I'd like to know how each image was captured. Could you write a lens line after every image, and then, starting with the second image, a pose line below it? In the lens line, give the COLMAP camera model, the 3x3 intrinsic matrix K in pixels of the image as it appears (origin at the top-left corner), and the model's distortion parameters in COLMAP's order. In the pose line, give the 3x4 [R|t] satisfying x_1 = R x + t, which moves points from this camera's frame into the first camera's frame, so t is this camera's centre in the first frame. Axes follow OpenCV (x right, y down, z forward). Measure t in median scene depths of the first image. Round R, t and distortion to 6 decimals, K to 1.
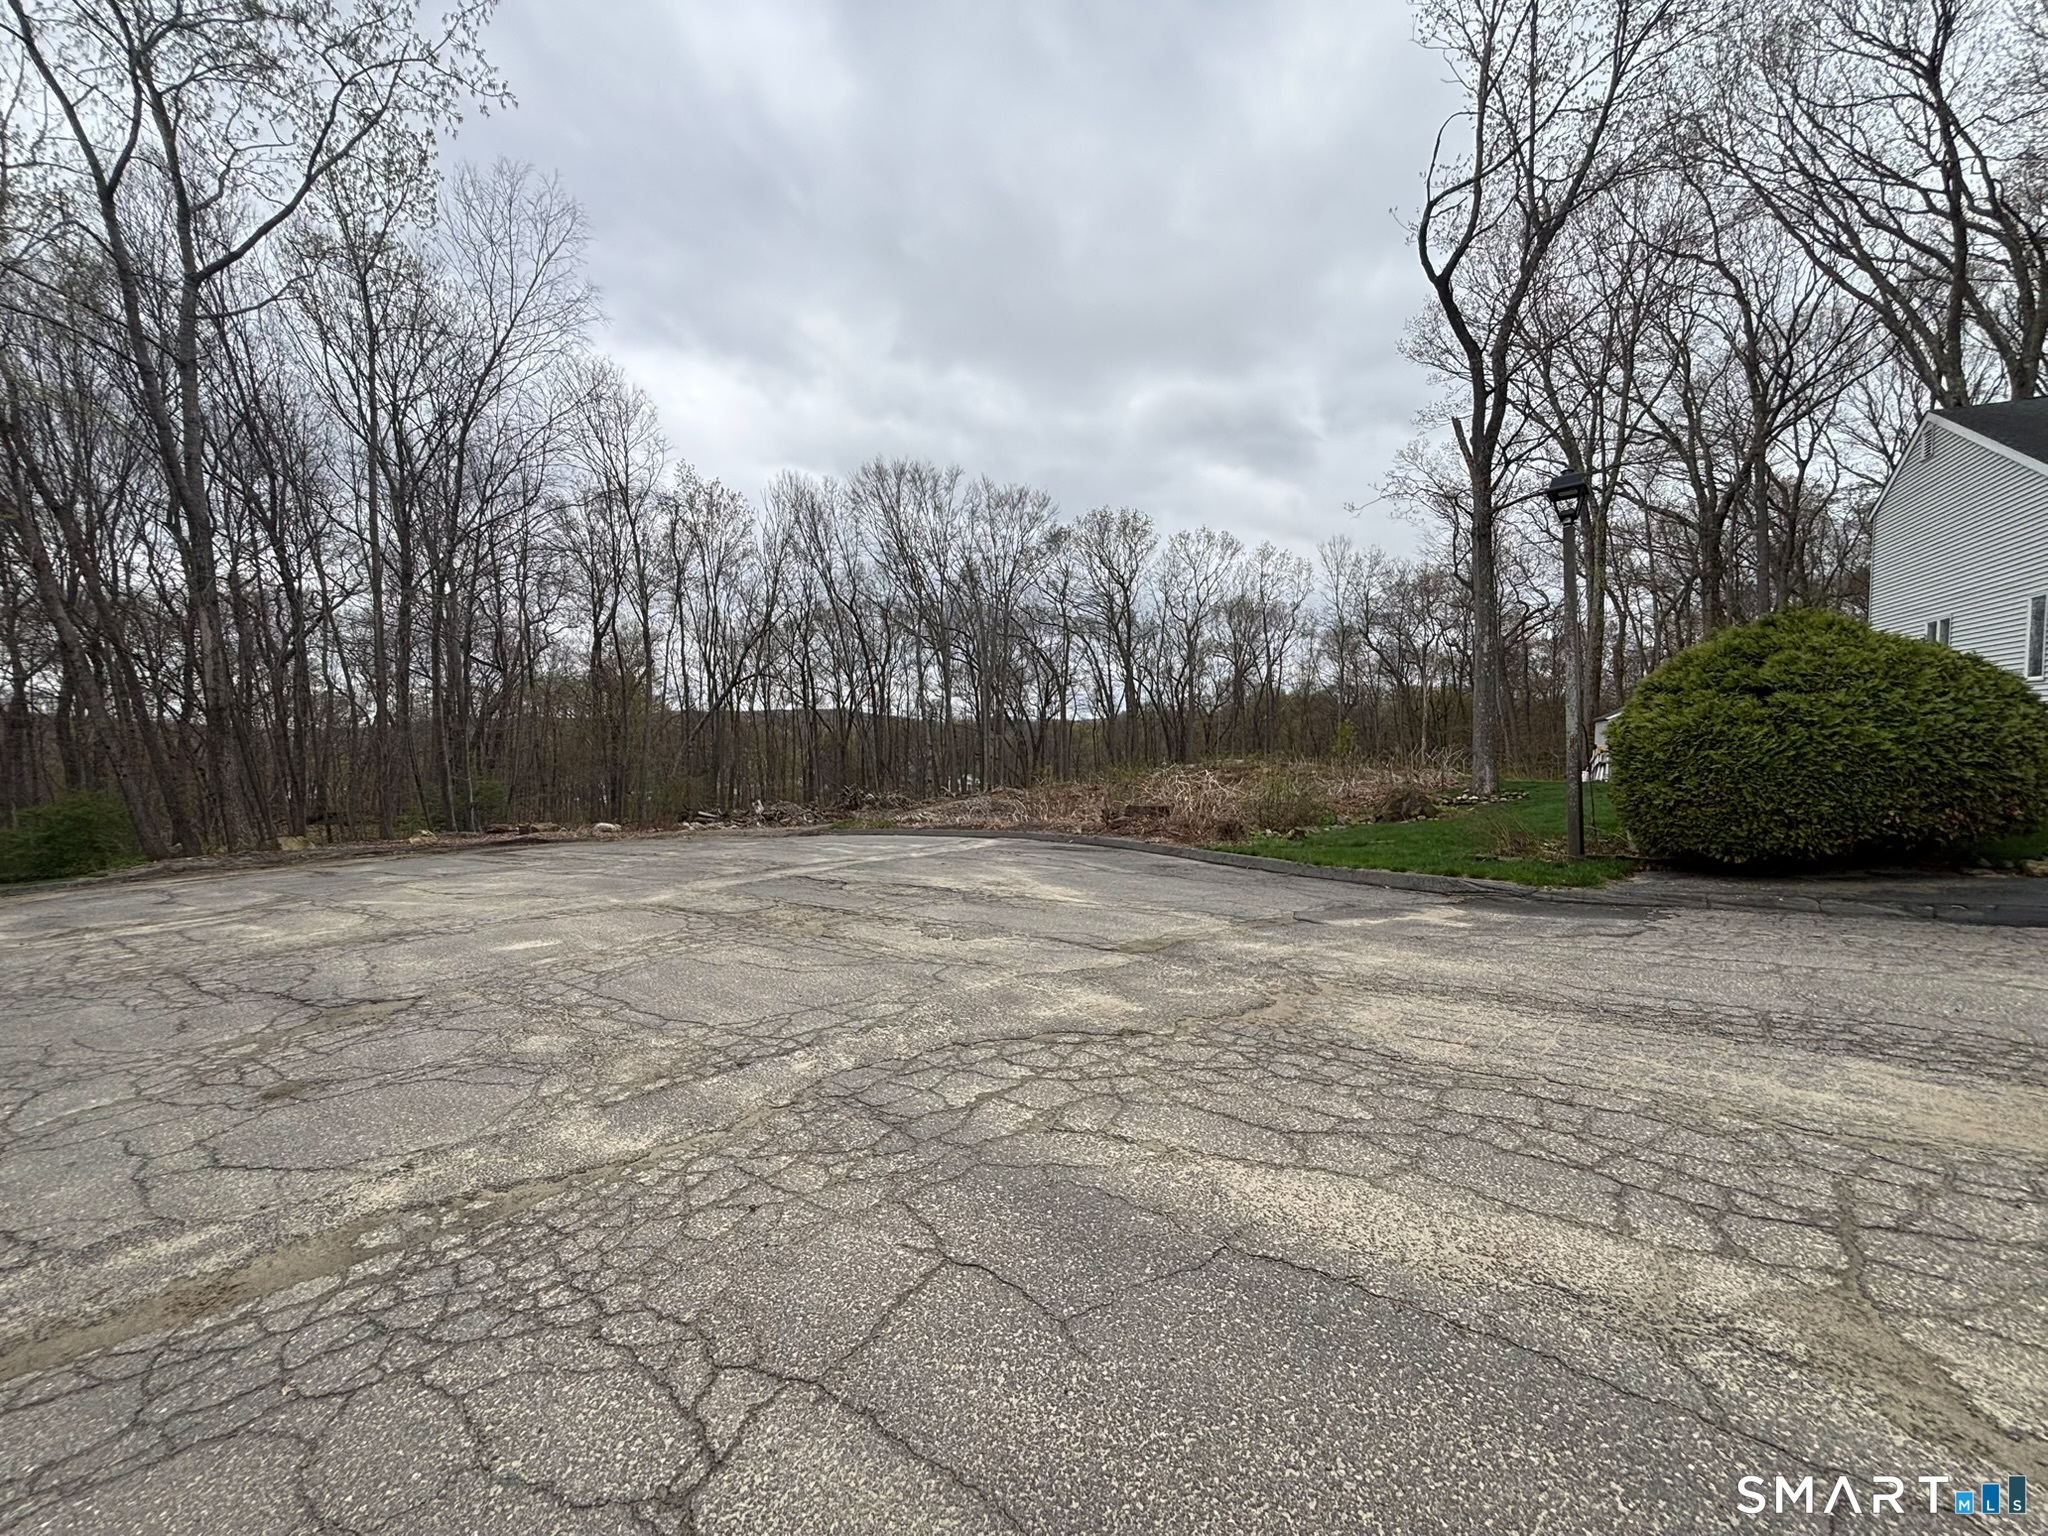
lens RADIAL K [[826.8, 0, 1032.9], [0, 826.8, 776.7], [0, 0, 1]] dist [0.002730, -0.000098]
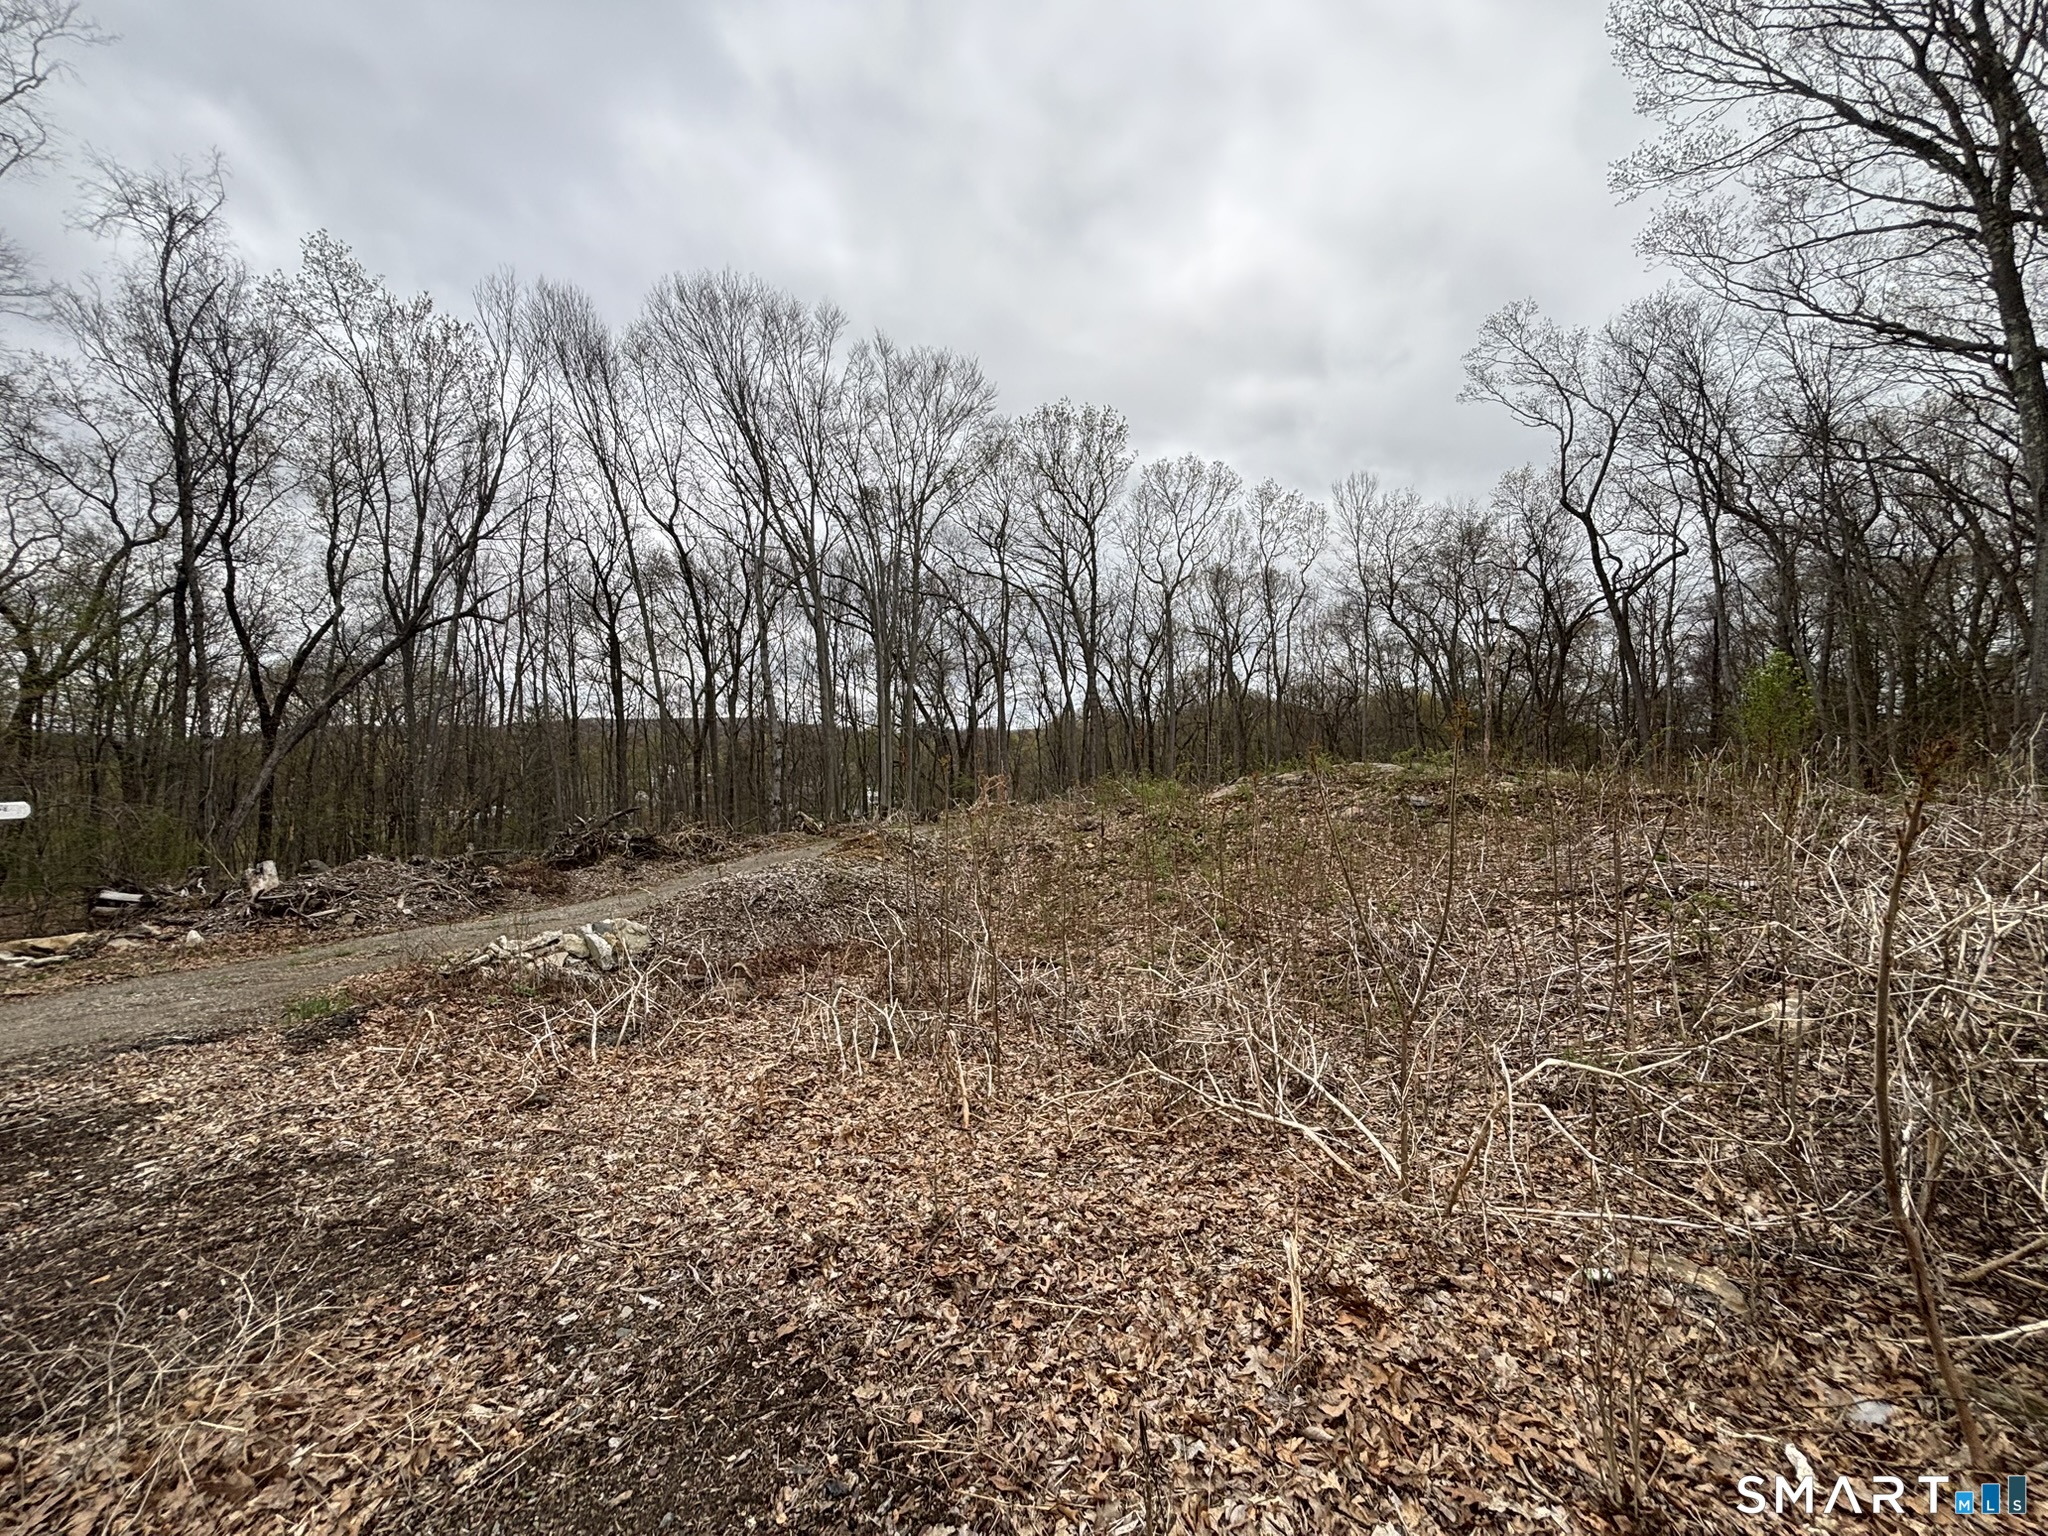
lens RADIAL K [[839.8, 0, 1020.3], [0, 839.8, 774.4], [0, 0, 1]] dist [0.002178, -0.003256]
pose [[0.997723, -0.005580, 0.067216, 0.008420], [0.007566, 0.999541, -0.029323, 0.009004], [-0.067021, 0.029765, 0.997307, 0.591377]]
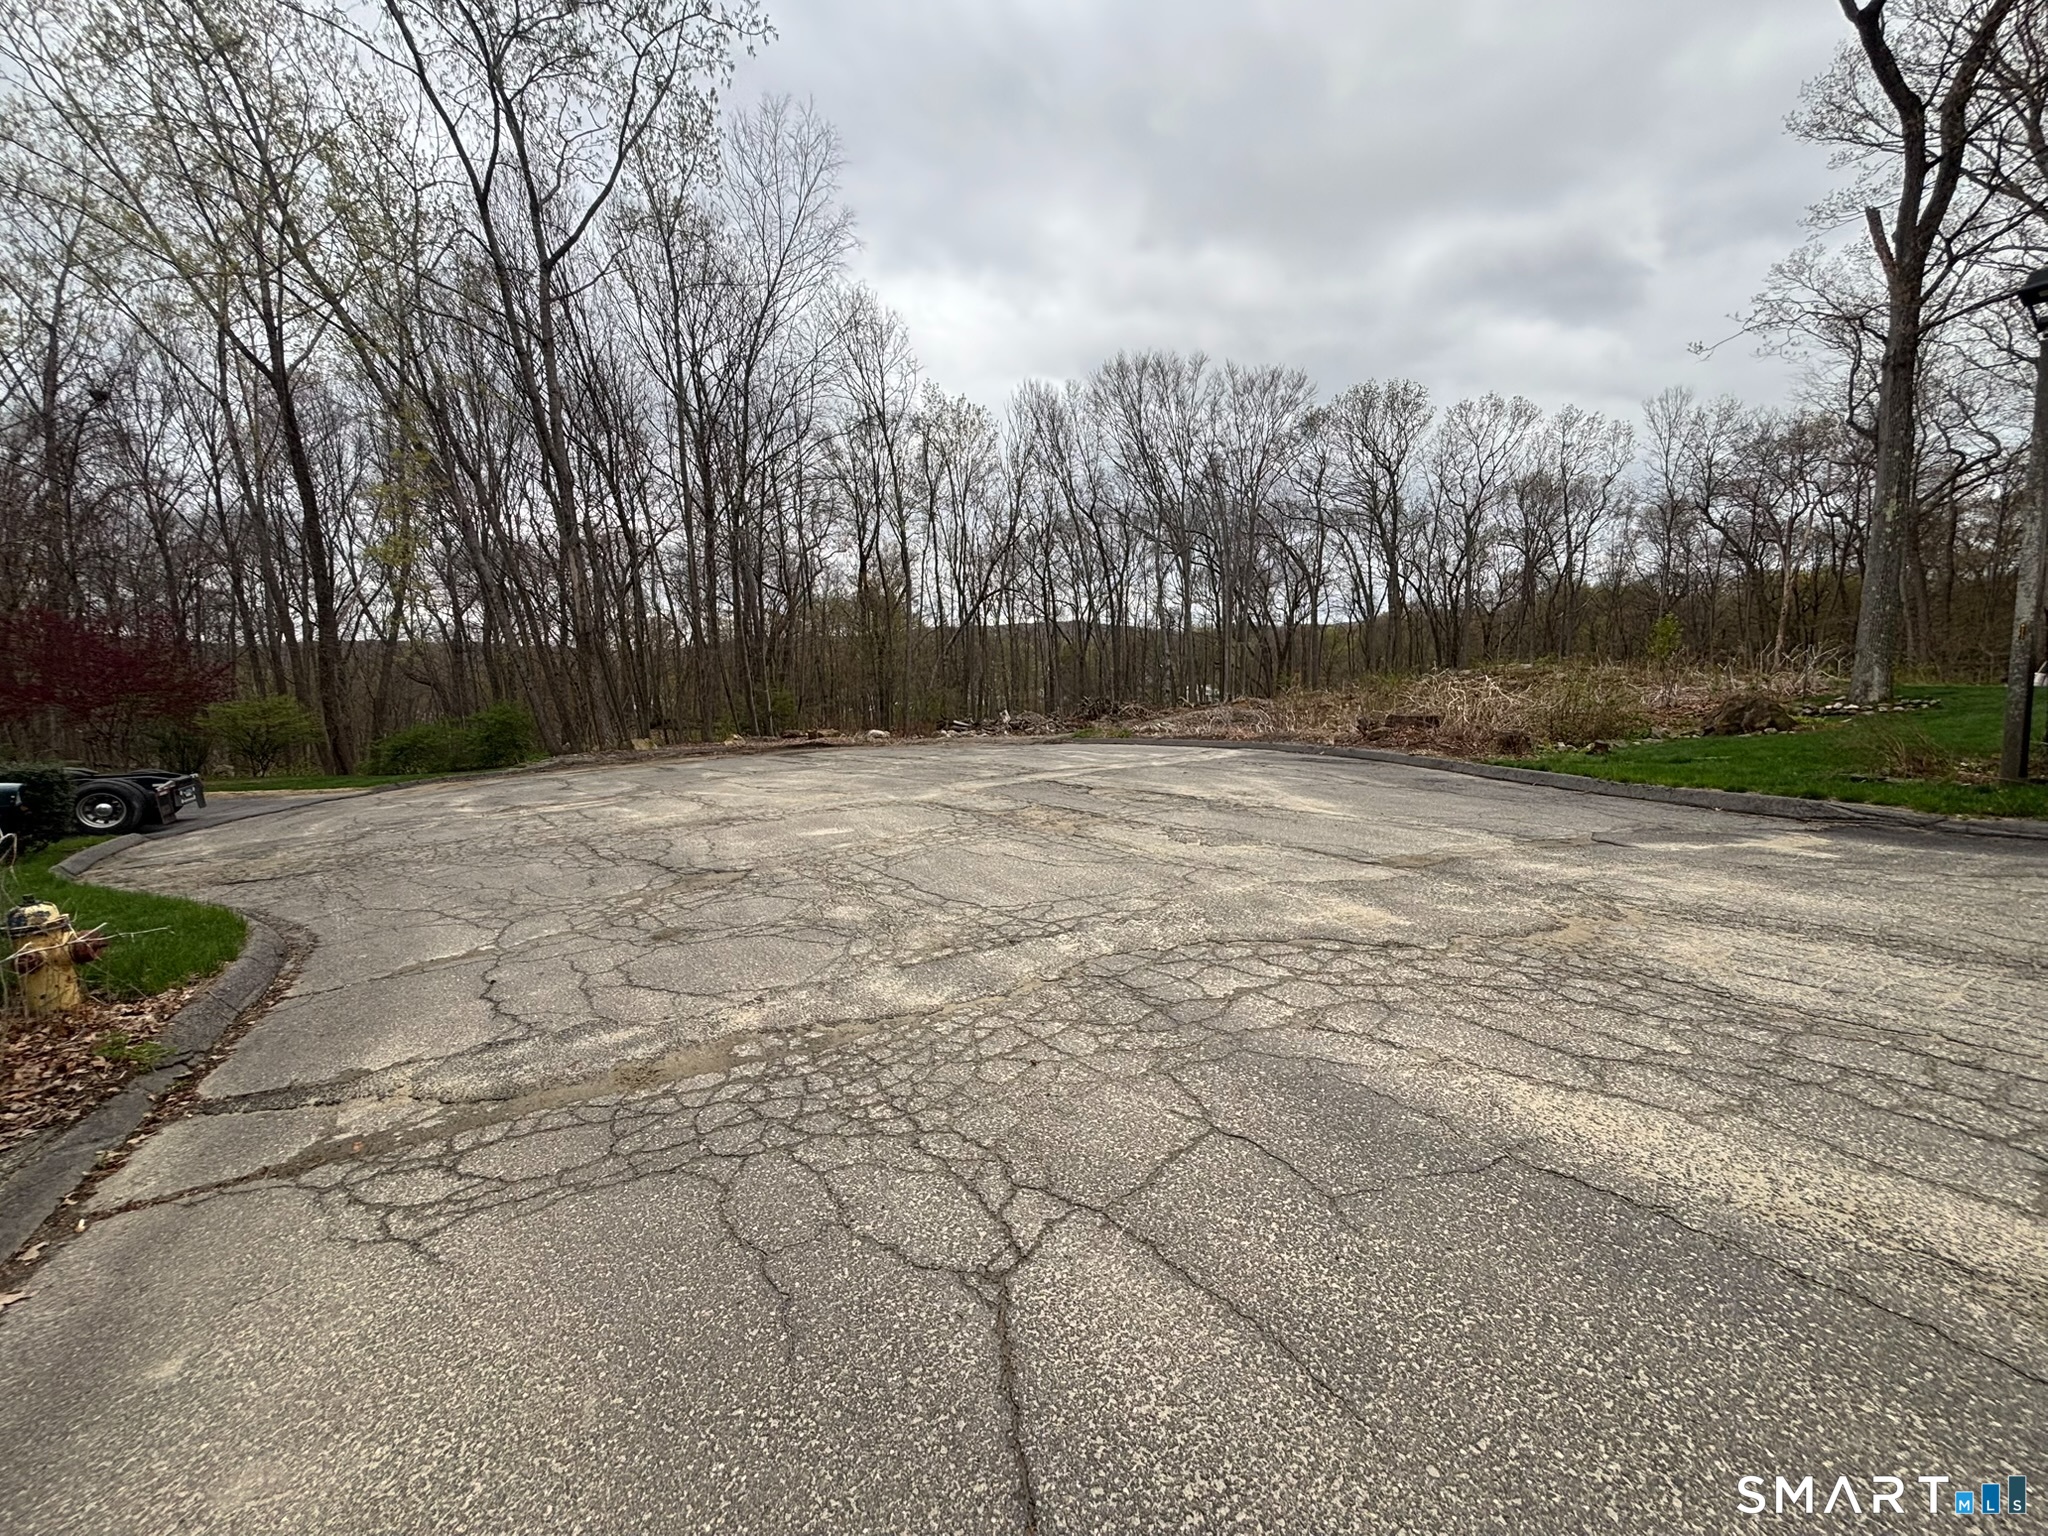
lens RADIAL K [[829.9, 0, 1029.1], [0, 829.9, 774.0], [0, 0, 1]] dist [0.004483, -0.000684]
pose [[0.959030, 0.023589, -0.282322, -0.006131], [0.005791, 0.994687, 0.102781, 0.002475], [0.283246, -0.100205, 0.953798, -0.006625]]
